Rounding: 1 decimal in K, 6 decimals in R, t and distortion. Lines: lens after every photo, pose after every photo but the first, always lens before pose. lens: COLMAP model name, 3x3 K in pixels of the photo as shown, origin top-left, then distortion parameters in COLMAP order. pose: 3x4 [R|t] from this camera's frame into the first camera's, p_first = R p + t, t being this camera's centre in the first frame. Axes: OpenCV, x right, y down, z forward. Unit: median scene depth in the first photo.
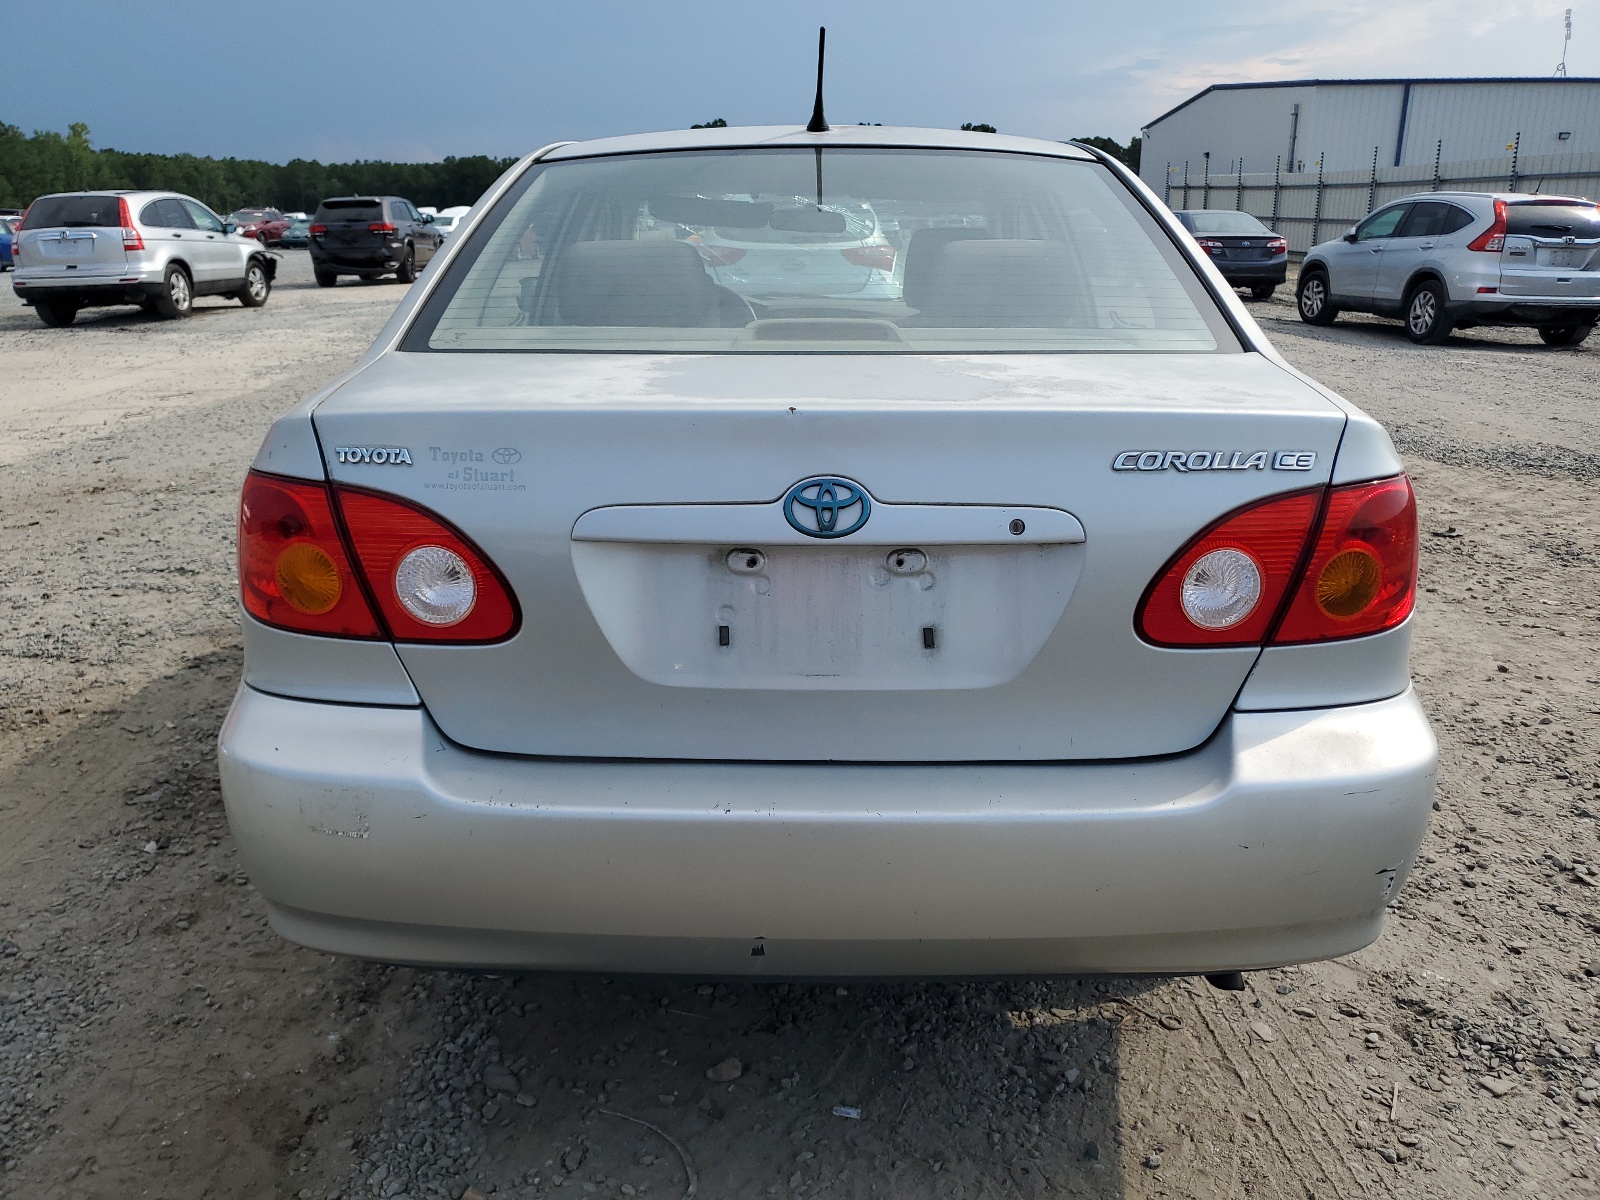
lens RADIAL K [[1200.0, 0, 791.5], [0, 1200.0, 595.8], [0, 0, 1]] dist [-0.005878, 0.001298]
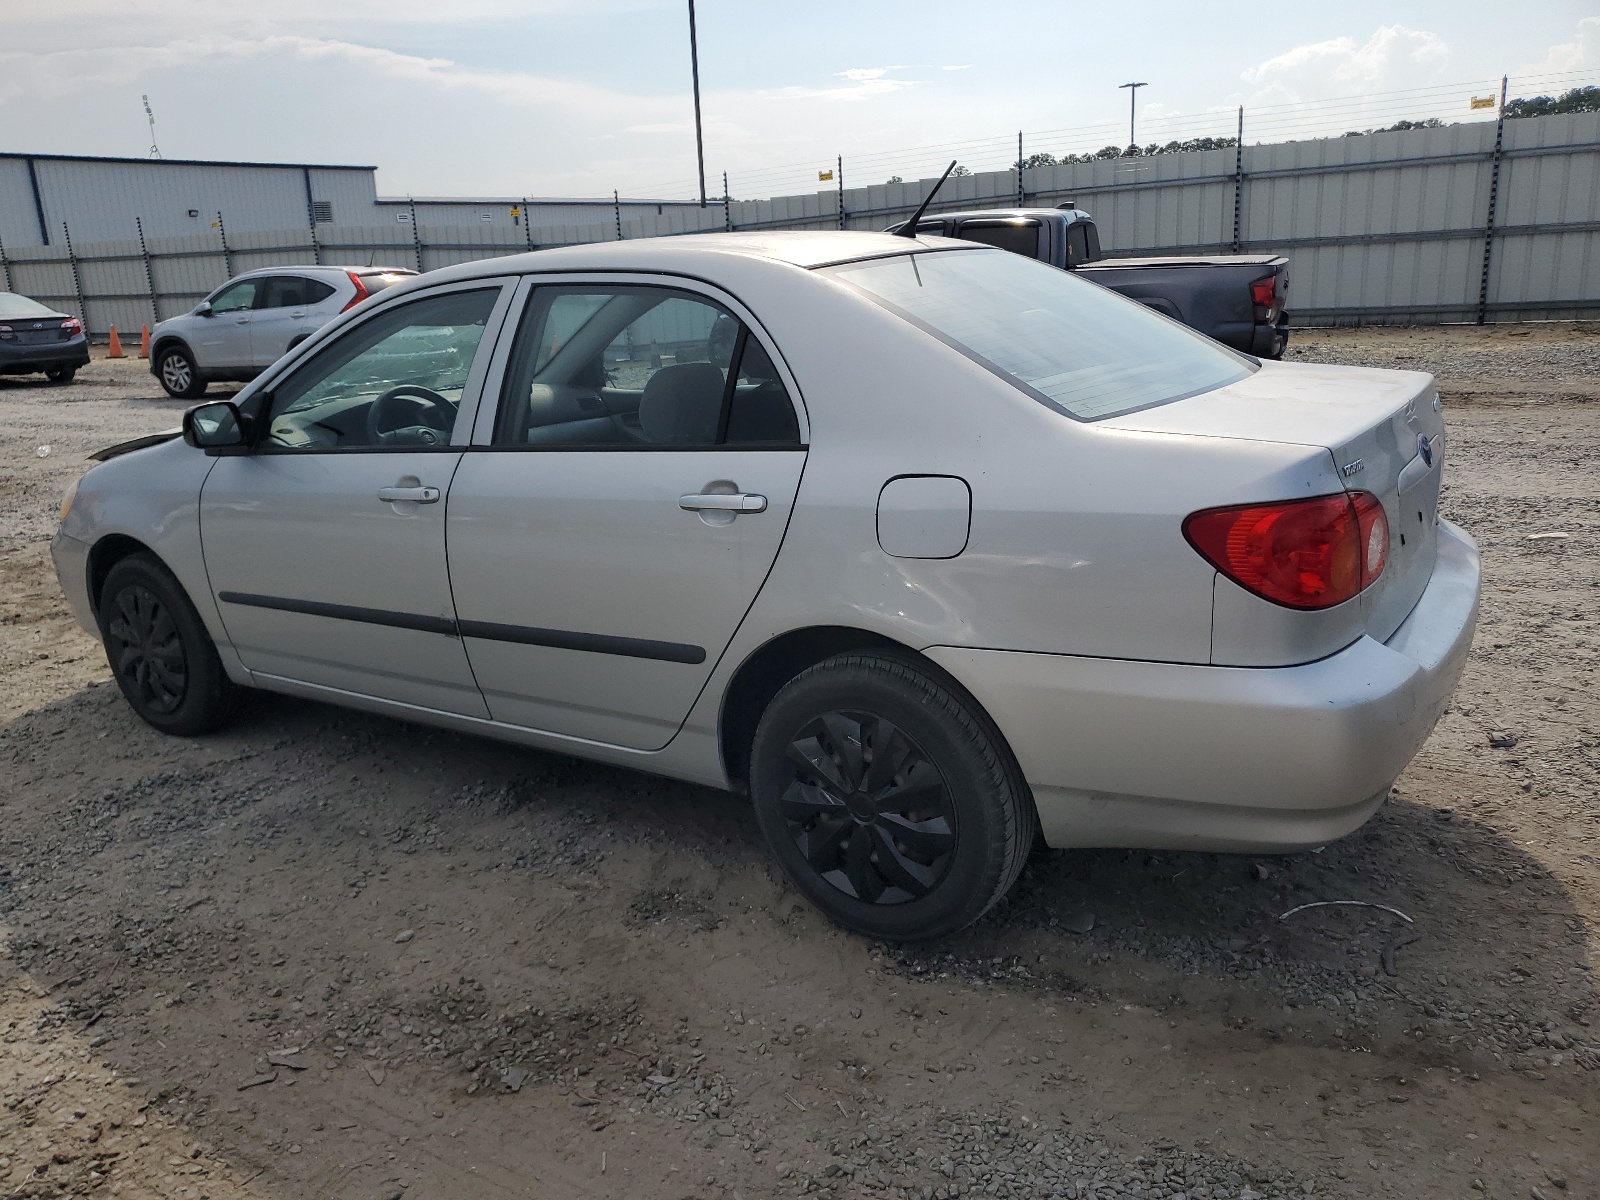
lens RADIAL K [[1200.0, 0, 793.5], [0, 1200.0, 601.6], [0, 0, 1]] dist [-0.005878, 0.001298]
pose [[0.528714, -0.245816, 0.812426, -0.148674], [0.287697, 0.952388, 0.100936, -0.021812], [-0.798556, 0.180367, 0.574261, 0.057374]]
